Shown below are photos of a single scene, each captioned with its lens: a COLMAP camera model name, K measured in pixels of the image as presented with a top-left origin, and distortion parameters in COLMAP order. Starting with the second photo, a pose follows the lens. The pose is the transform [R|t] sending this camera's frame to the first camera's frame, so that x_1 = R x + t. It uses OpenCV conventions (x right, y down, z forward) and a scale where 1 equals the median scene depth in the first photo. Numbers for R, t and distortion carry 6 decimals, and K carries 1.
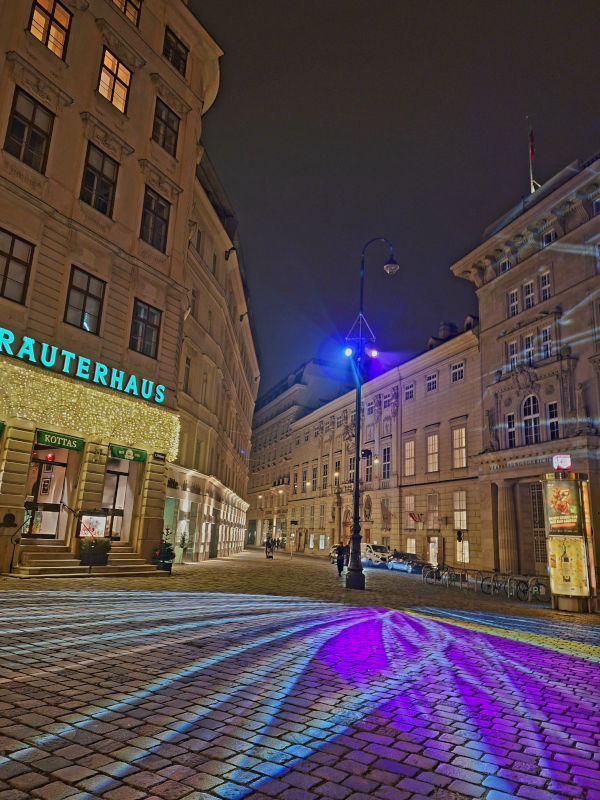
lens RADIAL K [[554.7, 0, 300.0], [0, 554.7, 400.0], [0, 0, 1]] dist [0.049317, -0.004806]
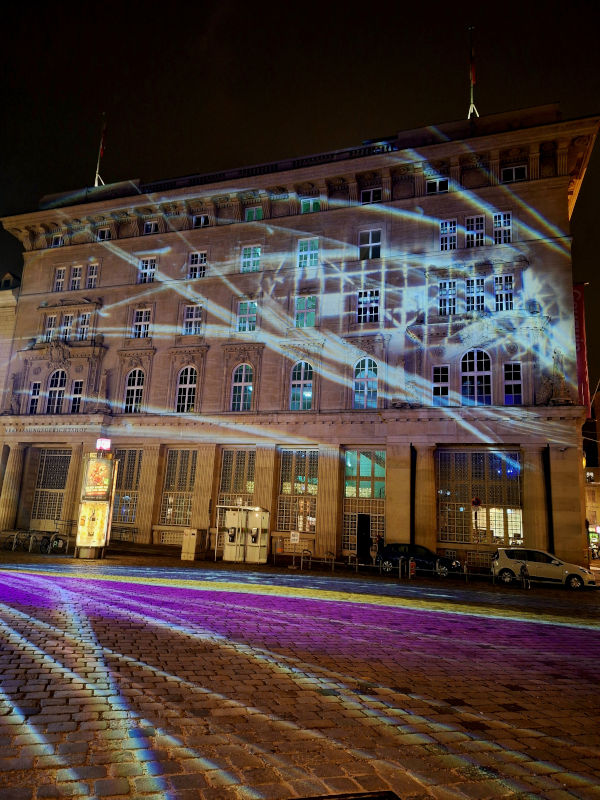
lens RADIAL K [[554.7, 0, 300.0], [0, 554.7, 400.0], [0, 0, 1]] dist [0.049317, -0.004806]
pose [[0.628336, 0.150247, 0.763295, -0.124042], [-0.212542, 0.976998, -0.017350, -0.031427], [-0.748344, -0.151331, 0.645817, -0.072011]]
